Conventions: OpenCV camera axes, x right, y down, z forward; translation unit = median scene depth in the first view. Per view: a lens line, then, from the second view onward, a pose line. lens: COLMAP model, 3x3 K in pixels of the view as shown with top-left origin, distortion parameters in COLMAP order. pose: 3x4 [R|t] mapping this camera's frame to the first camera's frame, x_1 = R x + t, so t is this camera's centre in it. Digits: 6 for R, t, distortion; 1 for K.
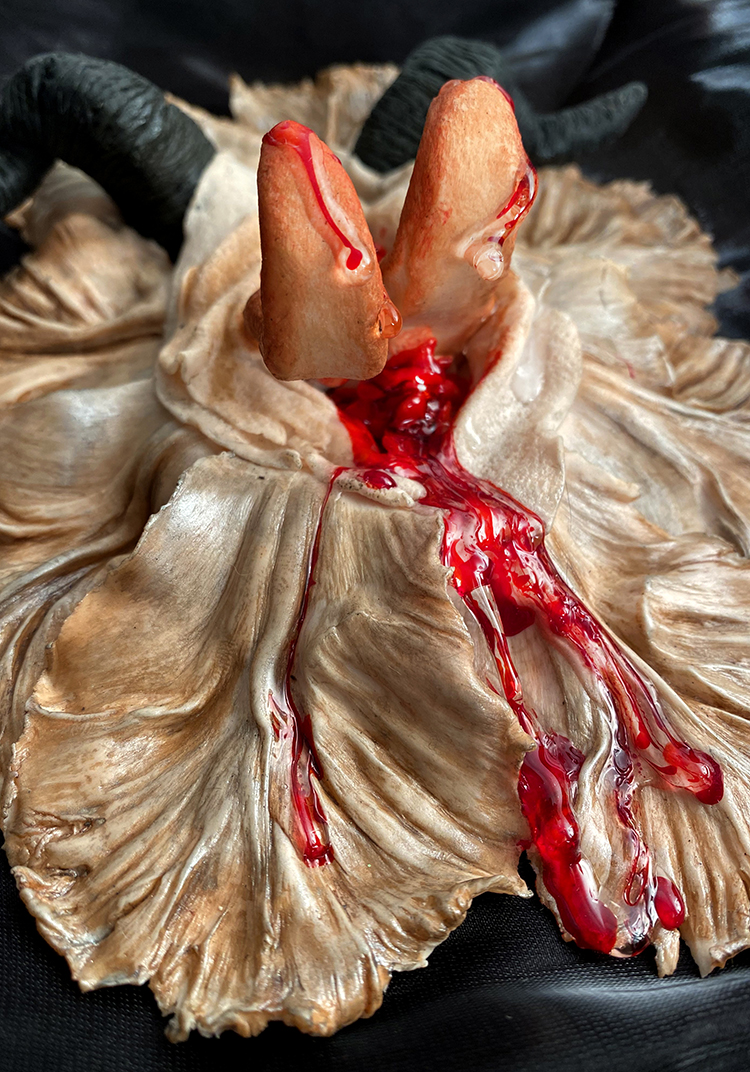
lens RADIAL K [[863.6, 0, 358.6], [0, 863.6, 540.3], [0, 0, 1]] dist [0.007232, -0.051351]
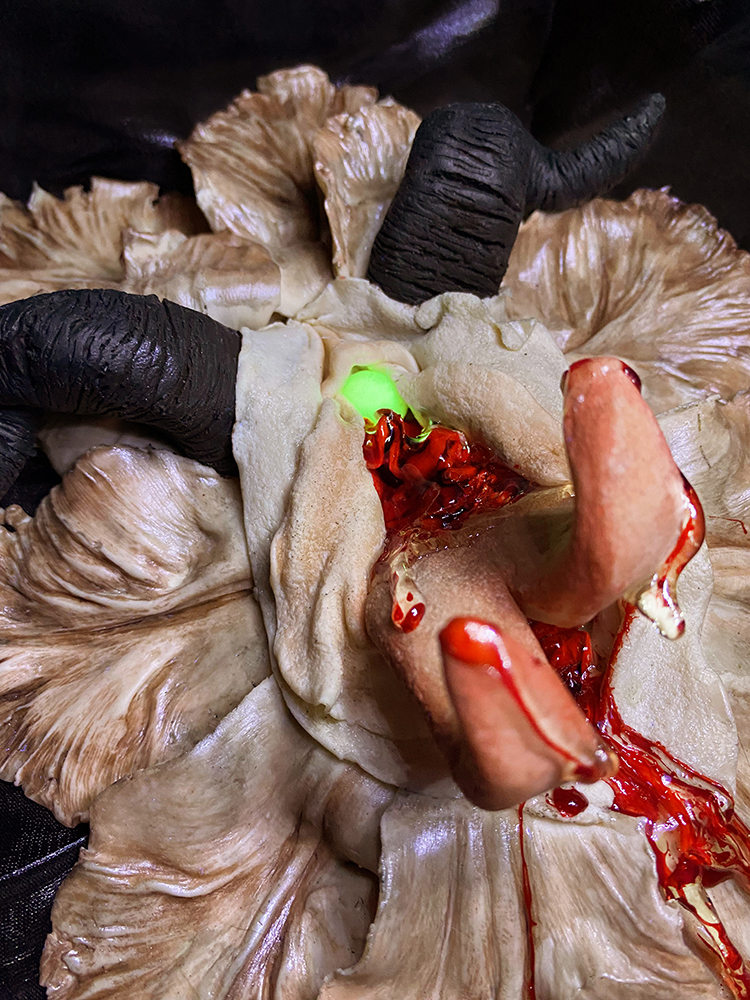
lens RADIAL K [[797.9, 0, 374.2], [0, 797.9, 495.0], [0, 0, 1]] dist [-0.021298, -0.001769]
pose [[0.966974, -0.250265, 0.048265, -0.153891], [0.227176, 0.932142, 0.281961, -0.730076], [-0.115555, -0.261684, 0.958211, 0.255608]]
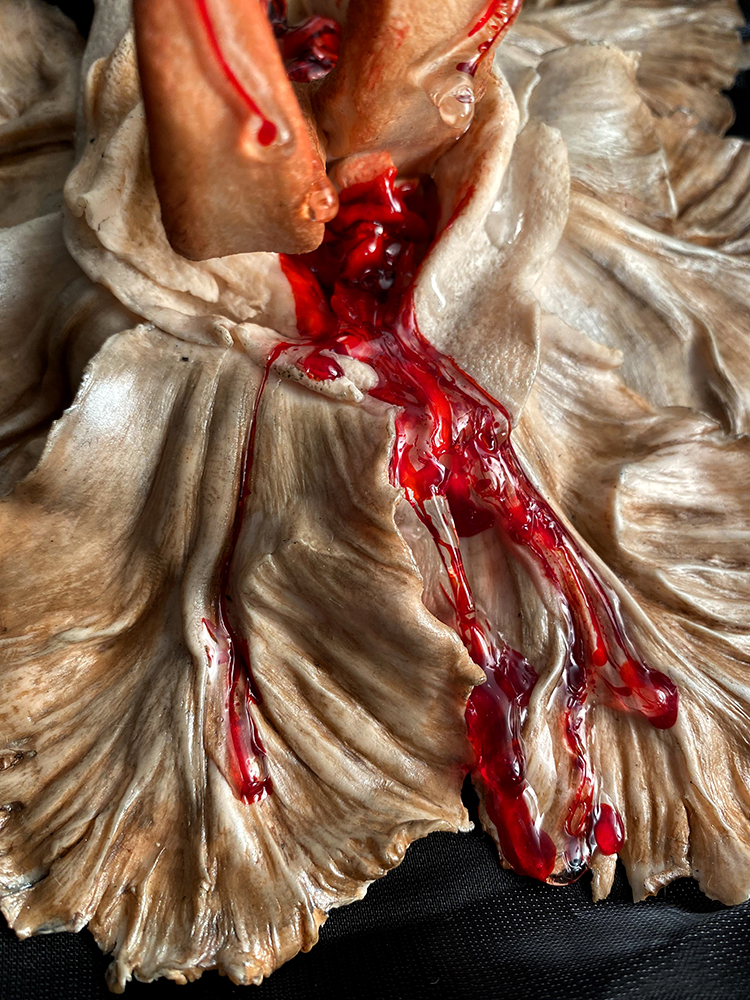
lens RADIAL K [[797.9, 0, 369.4], [0, 797.9, 494.8], [0, 0, 1]] dist [-0.021298, -0.001769]
pose [[0.999811, -0.004561, 0.018875, 0.056852], [-0.001457, 0.951666, 0.307132, -0.199663], [-0.019363, -0.307102, 0.951480, 0.215208]]
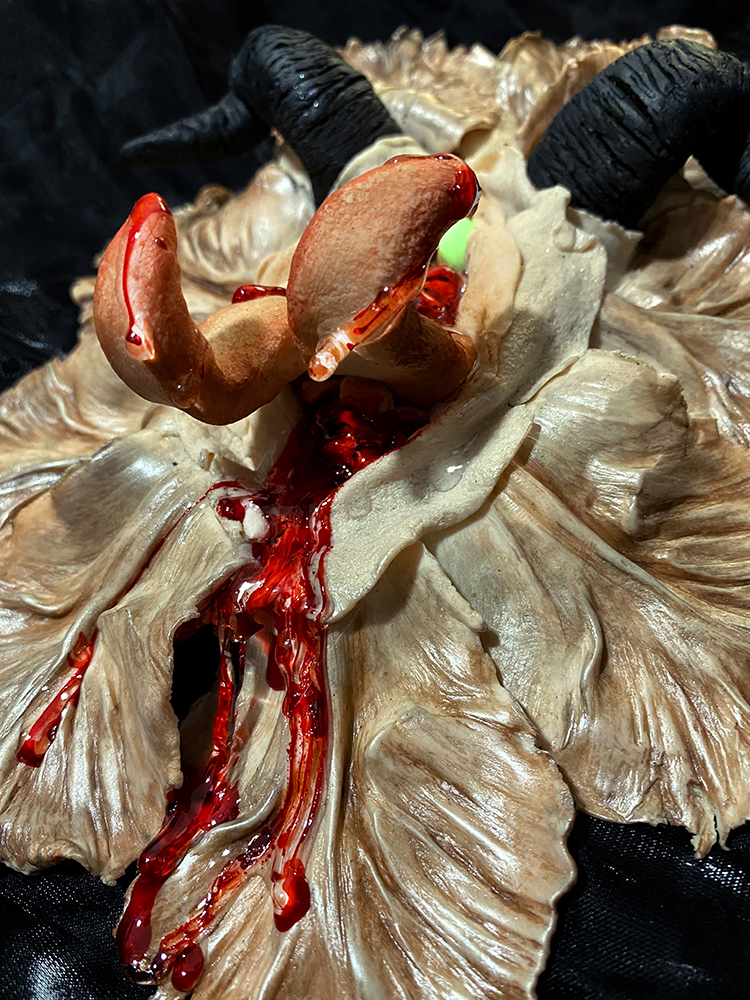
lens RADIAL K [[797.9, 0, 375.8], [0, 797.9, 503.4], [0, 0, 1]] dist [-0.021298, -0.001769]
pose [[0.772684, 0.409434, -0.485102, 0.690380], [-0.326505, 0.911694, 0.249418, -0.407546], [0.544384, -0.034333, 0.838133, 0.248965]]
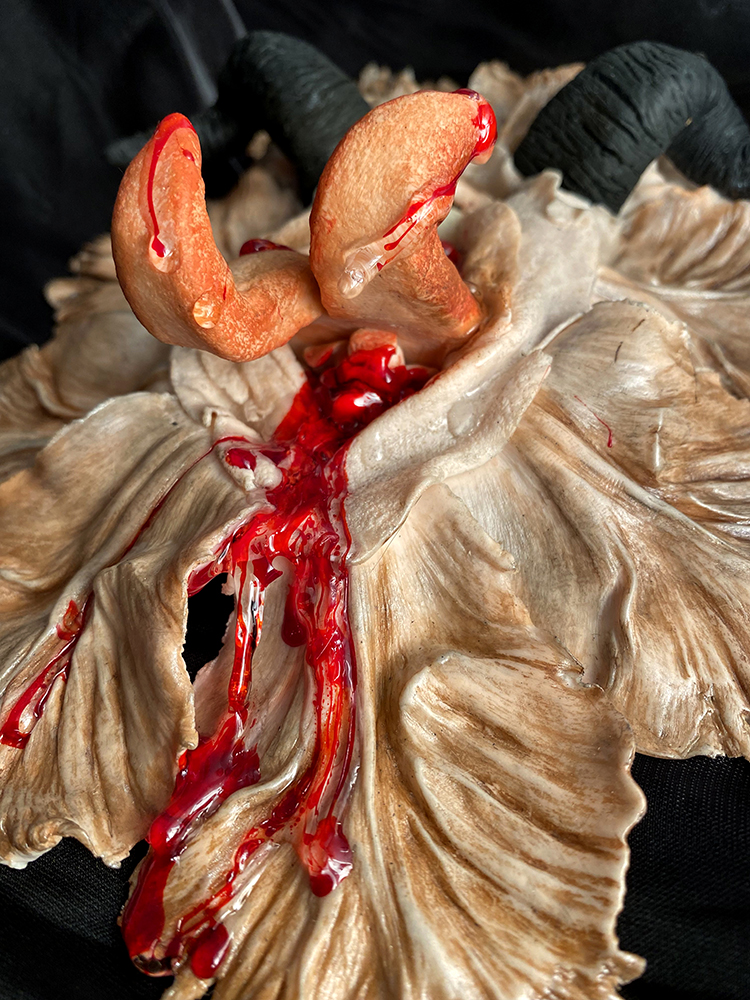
lens RADIAL K [[797.9, 0, 375.4], [0, 797.9, 496.9], [0, 0, 1]] dist [-0.021298, -0.001769]
pose [[0.820685, 0.334170, -0.463472, 0.651018], [-0.323205, 0.940403, 0.105735, -0.188297], [0.471184, 0.063022, 0.879781, 0.230642]]
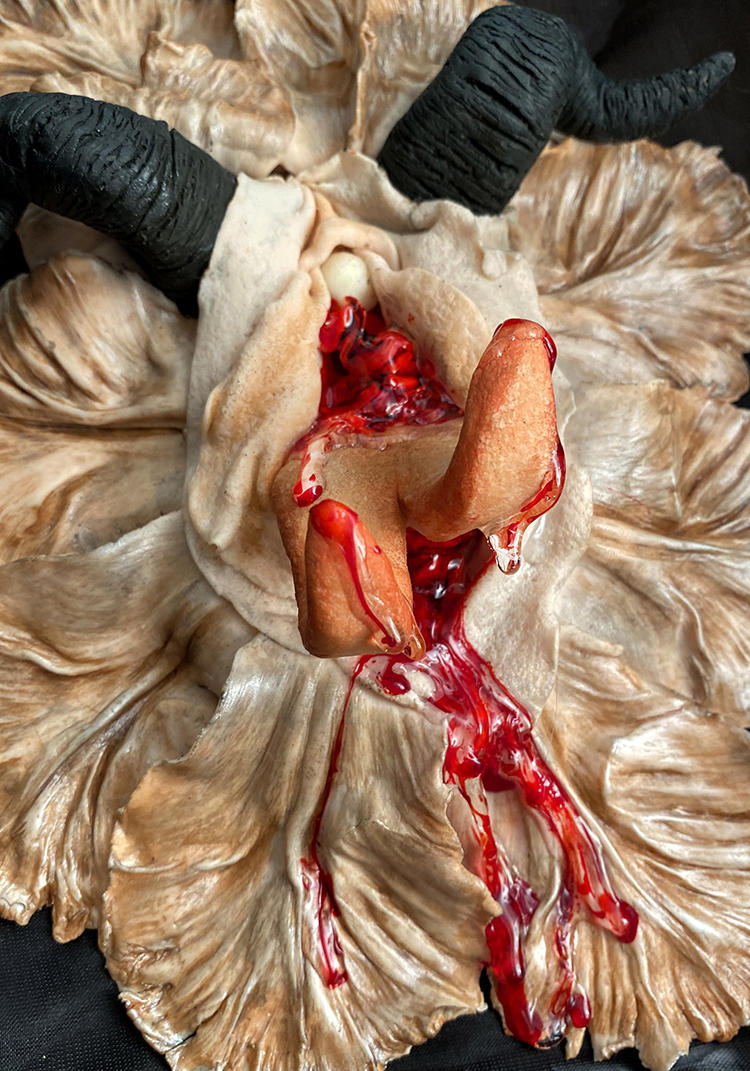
lens RADIAL K [[1012.8, 0, 367.6], [0, 1012.8, 528.4], [0, 0, 1]] dist [-0.003628, 0.000000]
pose [[0.998521, 0.034187, 0.042265, -0.080184], [-0.049436, 0.894438, 0.444450, -0.885660], [-0.022609, -0.445883, 0.894806, -0.119364]]
